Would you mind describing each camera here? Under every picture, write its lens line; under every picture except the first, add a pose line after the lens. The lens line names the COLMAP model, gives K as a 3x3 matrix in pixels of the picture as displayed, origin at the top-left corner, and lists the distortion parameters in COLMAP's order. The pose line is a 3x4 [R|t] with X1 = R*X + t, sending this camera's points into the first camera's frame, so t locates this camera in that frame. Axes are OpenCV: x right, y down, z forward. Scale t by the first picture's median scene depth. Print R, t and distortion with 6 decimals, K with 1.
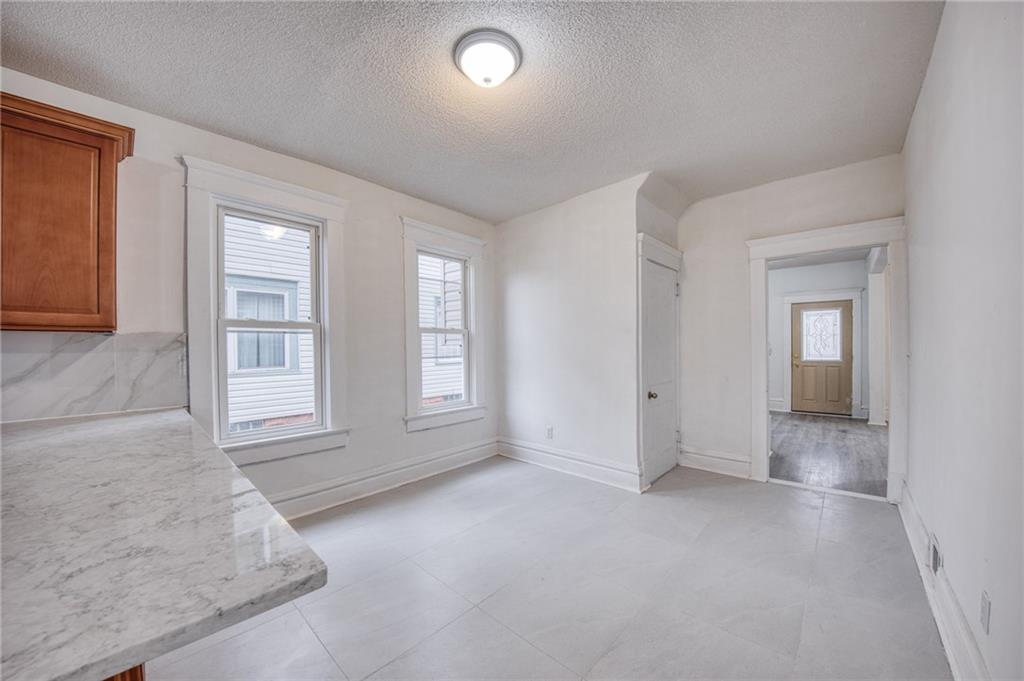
lens RADIAL K [[367.1, 0, 513.3], [0, 367.1, 347.6], [0, 0, 1]] dist [-0.029436, -0.000021]
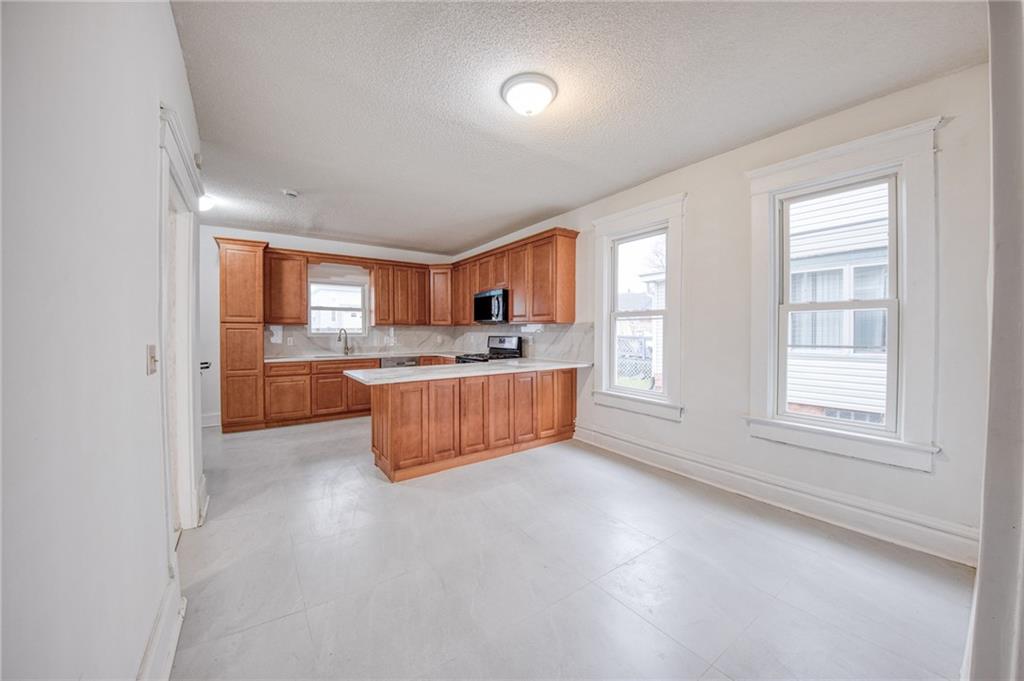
lens RADIAL K [[367.6, 0, 507.8], [0, 367.6, 333.1], [0, 0, 1]] dist [-0.030044, -0.000190]
pose [[-0.224617, 0.014200, -0.974344, 0.639212], [0.001259, 0.999897, 0.014283, -0.008669], [0.974446, 0.001982, -0.224612, 0.679707]]
